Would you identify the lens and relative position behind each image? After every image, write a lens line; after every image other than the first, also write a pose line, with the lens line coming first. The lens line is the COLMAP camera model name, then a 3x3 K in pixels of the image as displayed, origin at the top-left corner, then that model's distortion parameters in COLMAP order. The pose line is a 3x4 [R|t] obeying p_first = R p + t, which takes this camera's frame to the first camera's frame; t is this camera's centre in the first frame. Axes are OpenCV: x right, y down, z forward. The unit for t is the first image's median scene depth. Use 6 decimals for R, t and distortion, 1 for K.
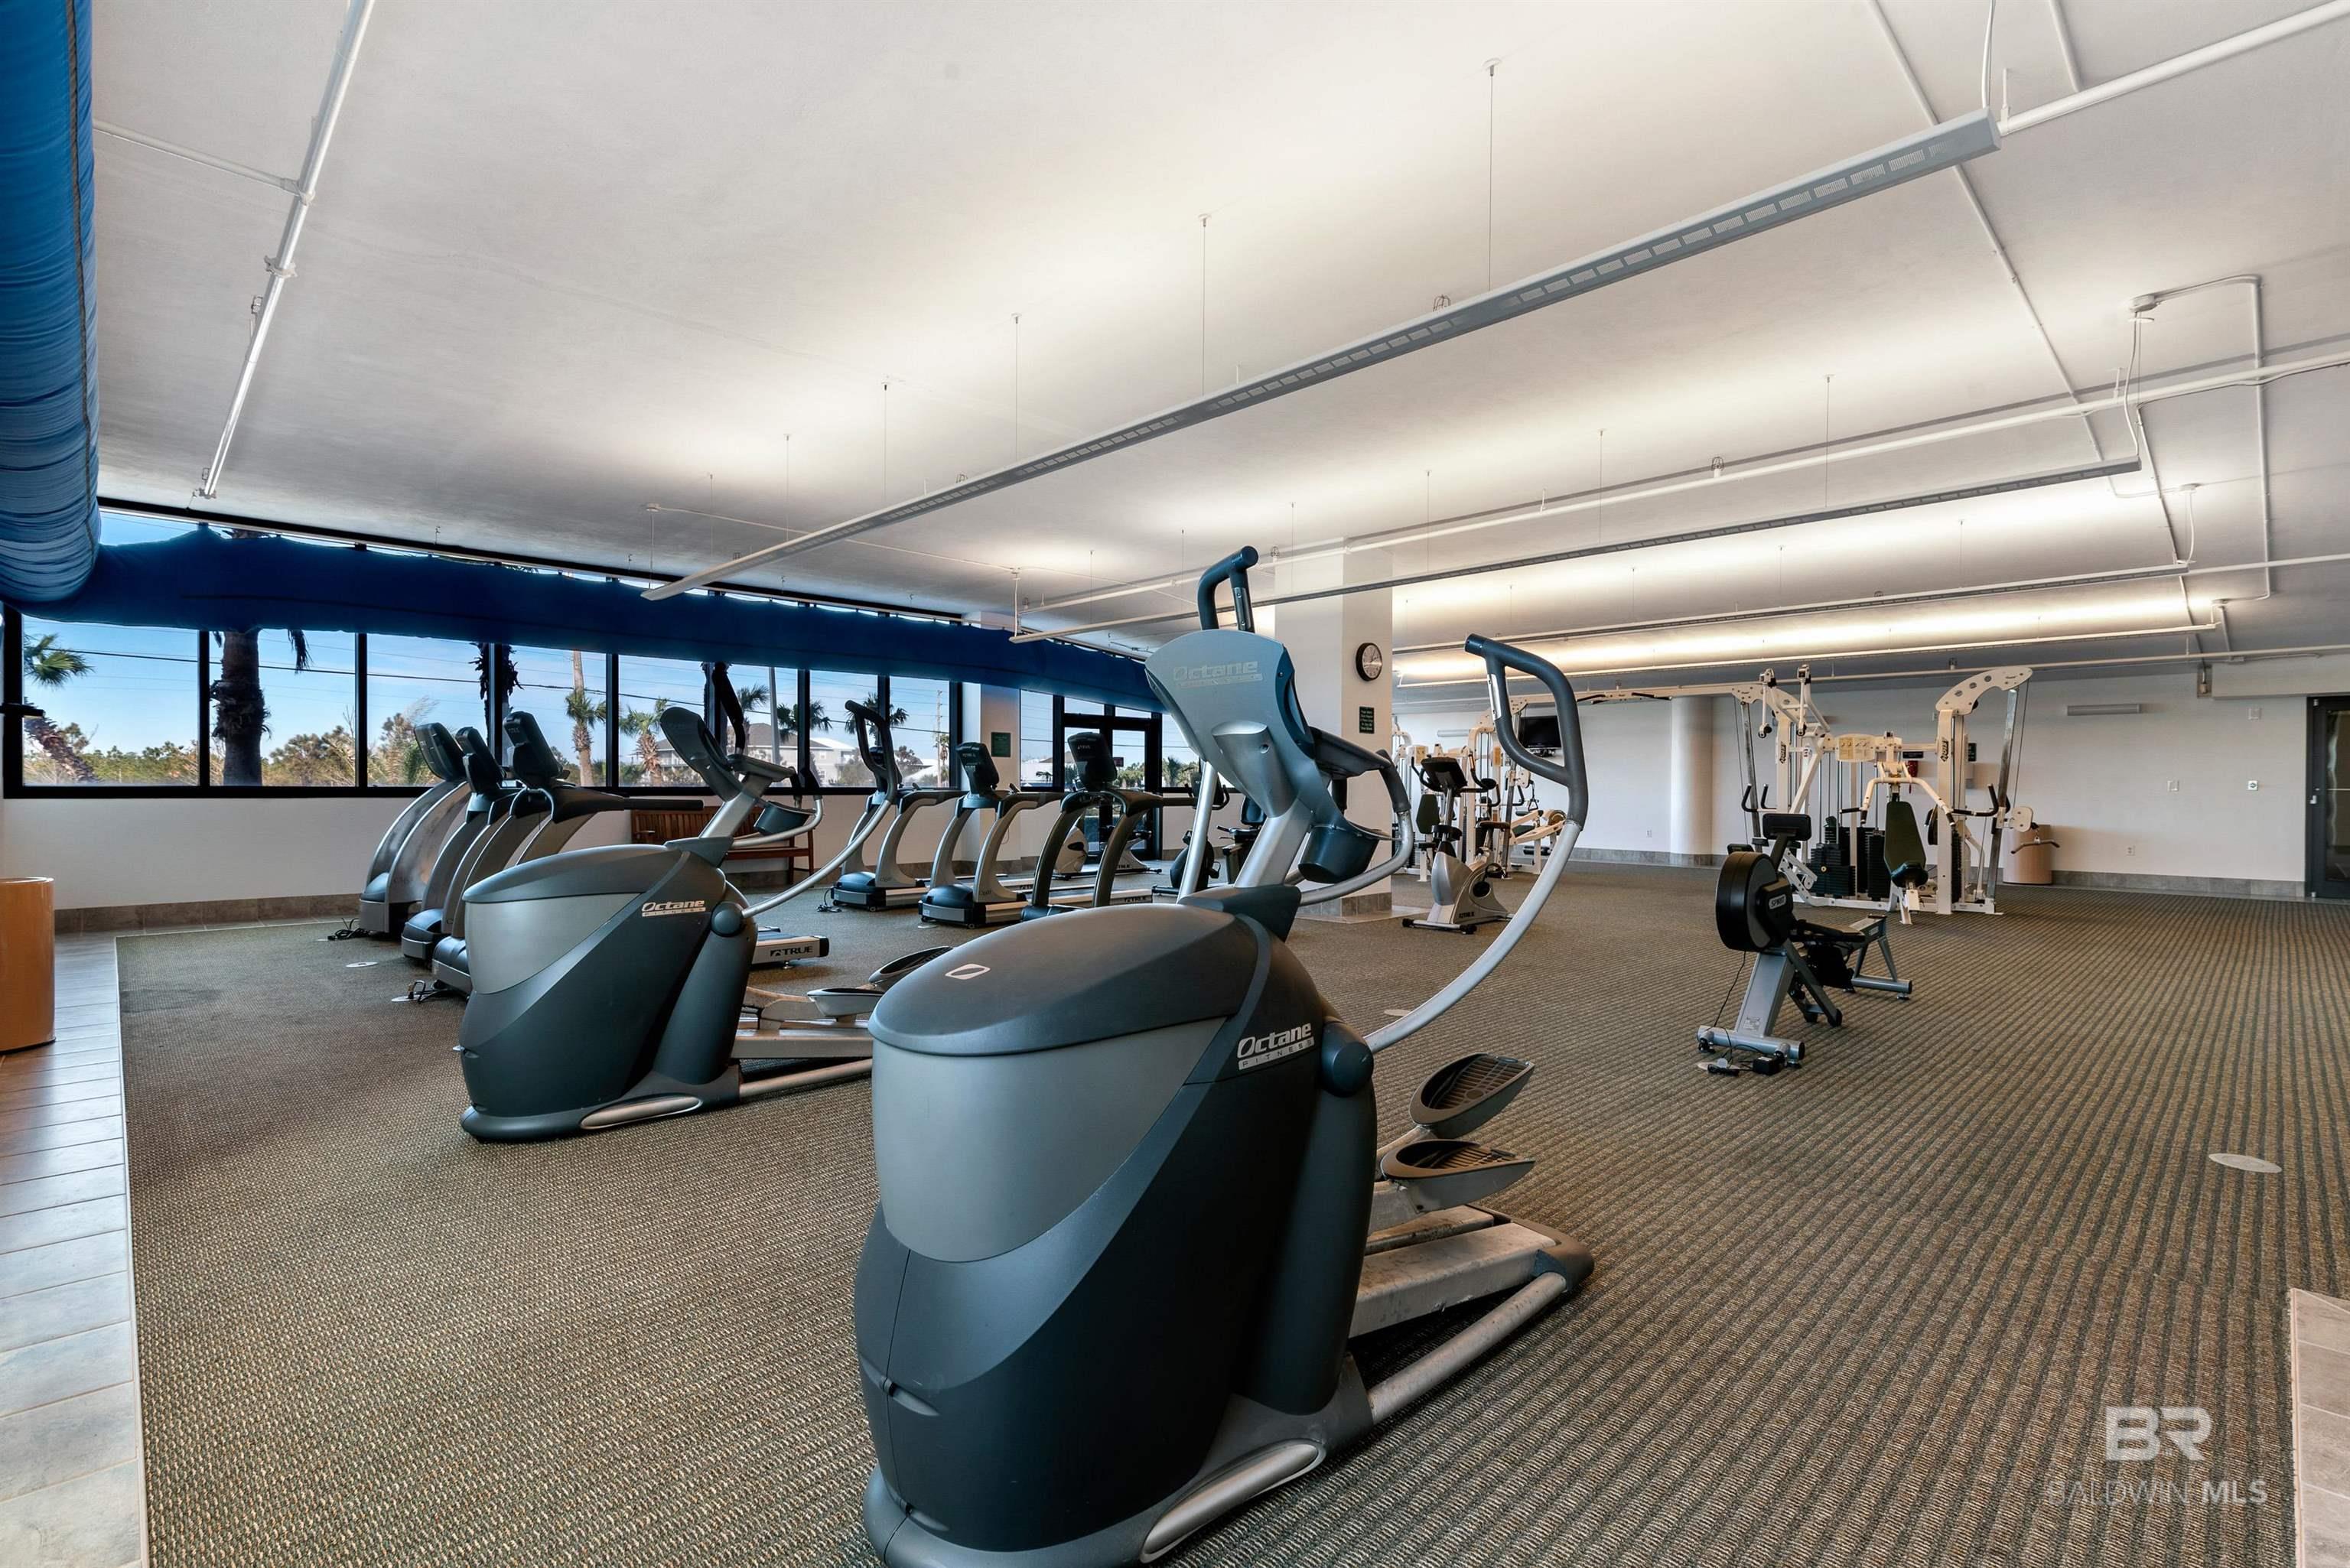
lens RADIAL K [[1072.4, 0, 1184.9], [0, 1072.4, 789.4], [0, 0, 1]] dist [0.003766, 0.000132]
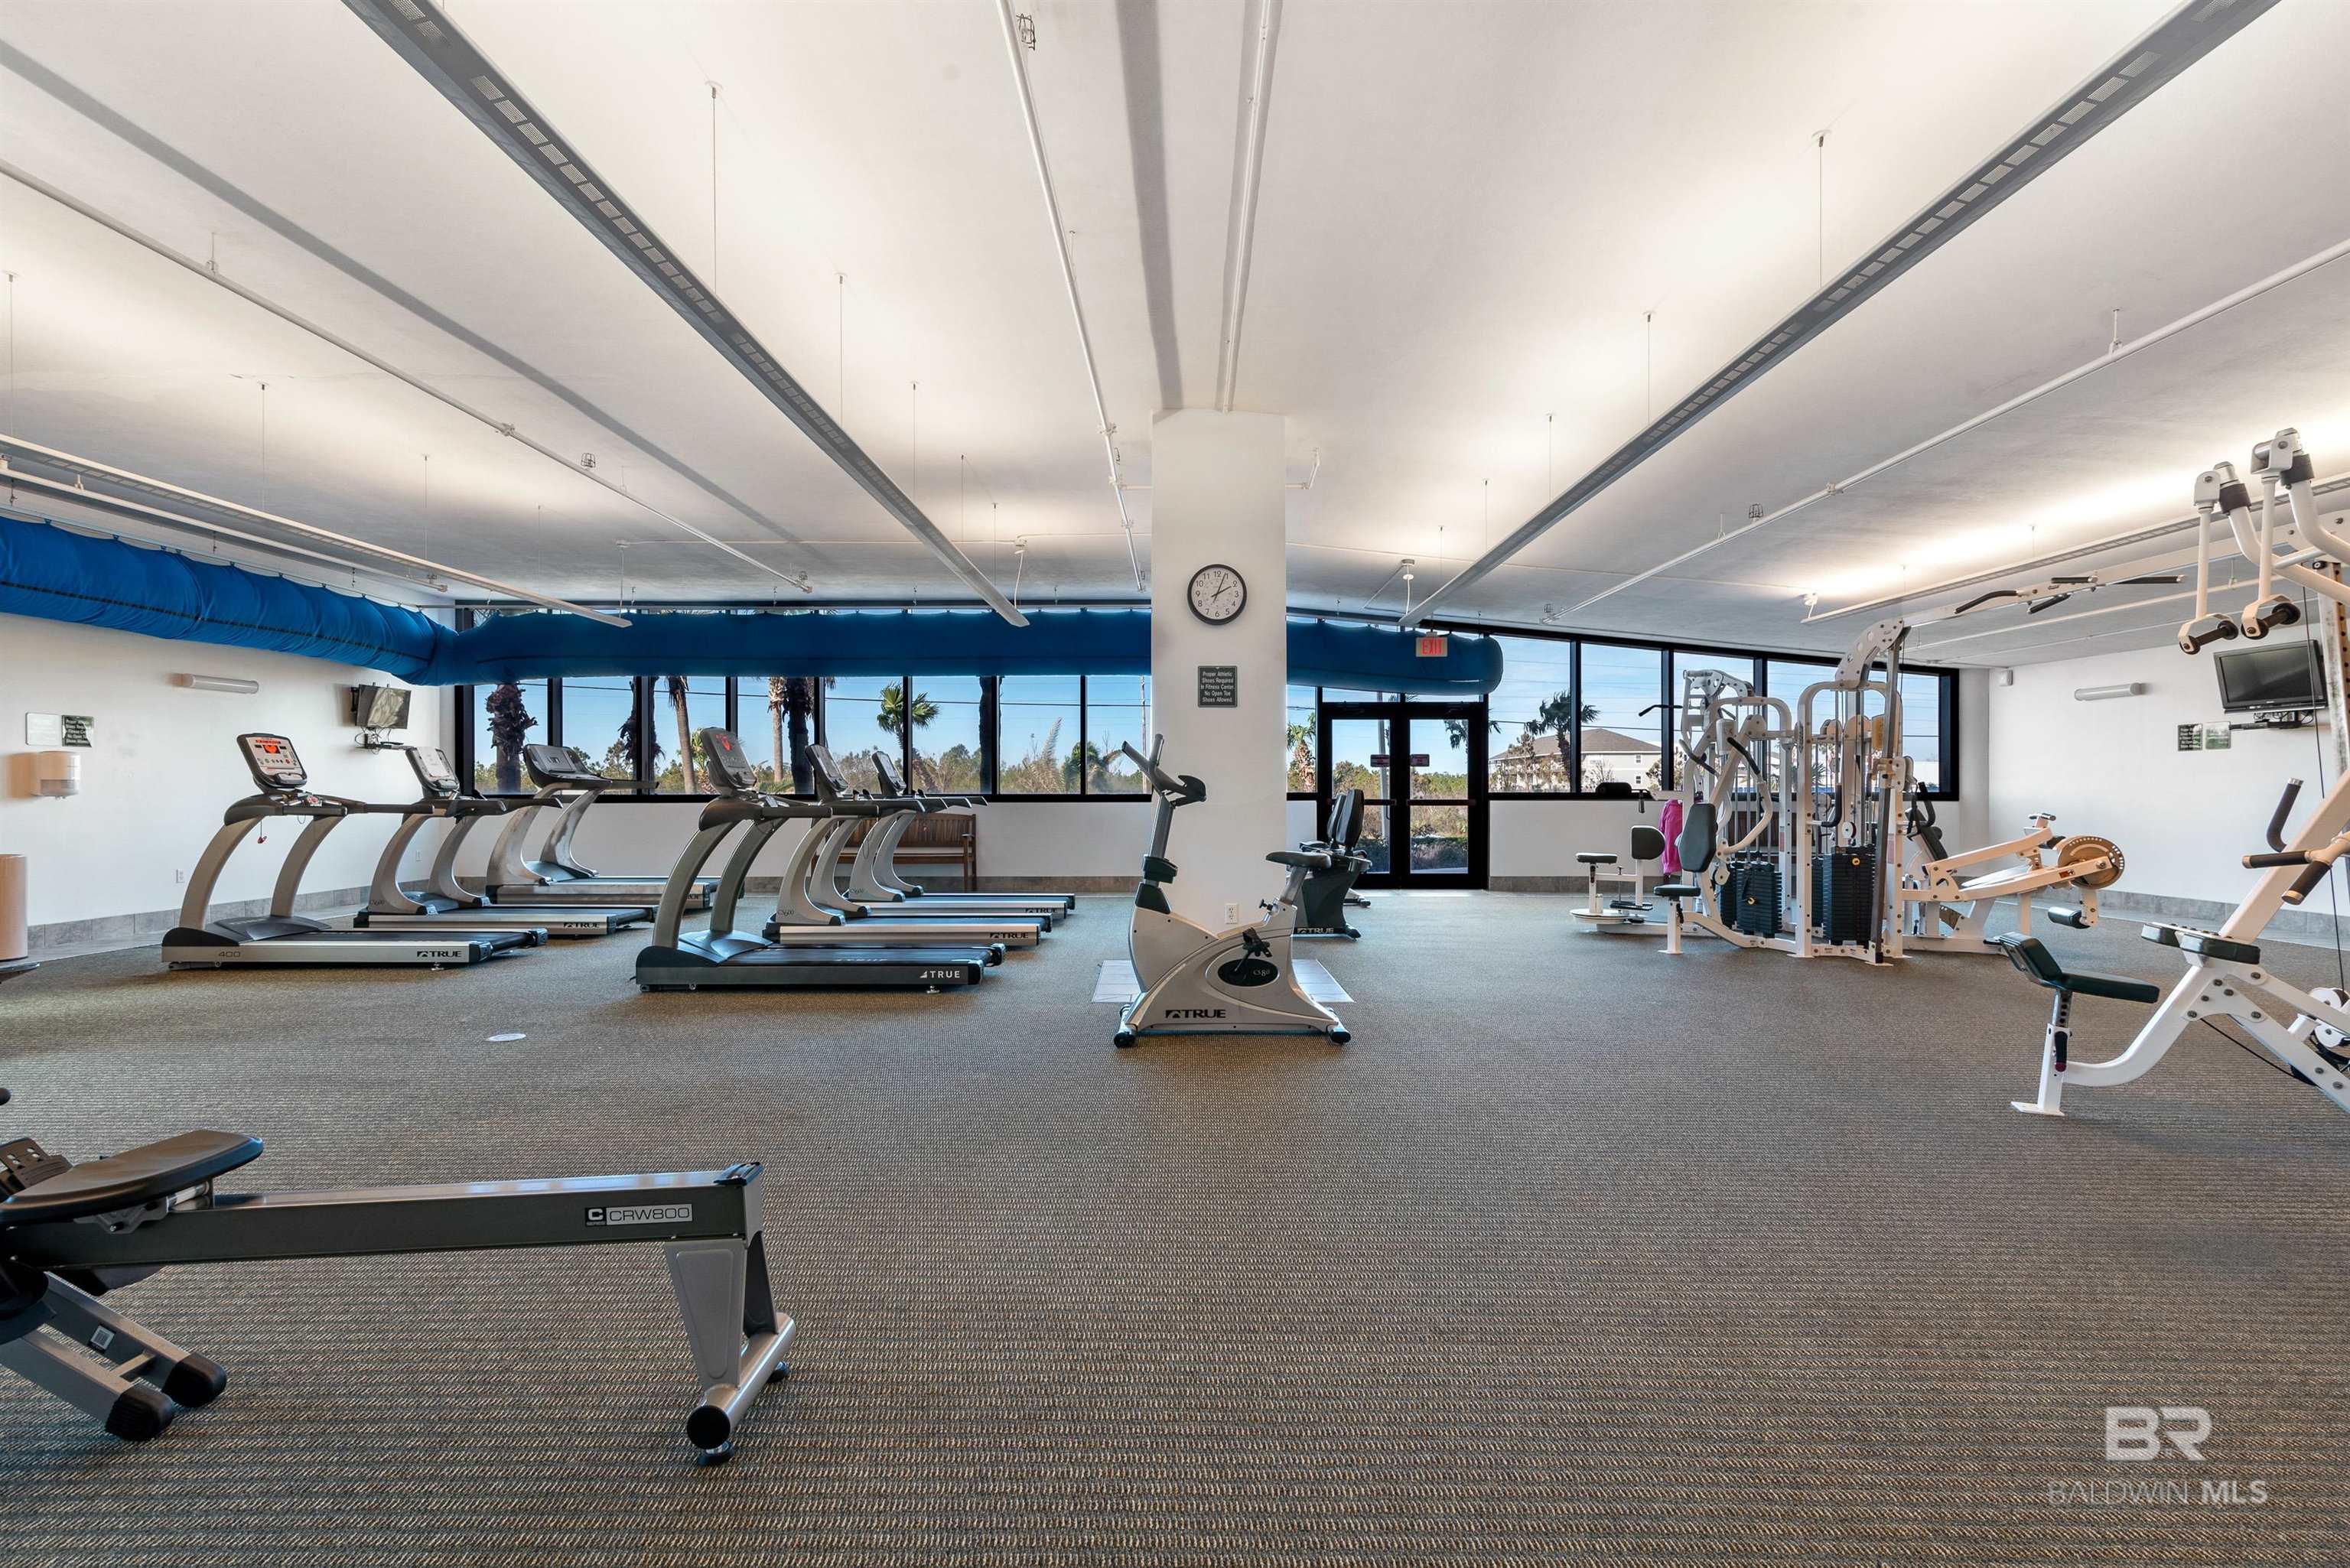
lens RADIAL K [[1072.4, 0, 1177.3], [0, 1072.4, 790.2], [0, 0, 1]] dist [0.003766, 0.000132]
pose [[0.704400, -0.005268, -0.709783, 0.488092], [0.001360, 0.999981, -0.006073, 0.000524], [0.709801, 0.003312, 0.704394, 0.431952]]
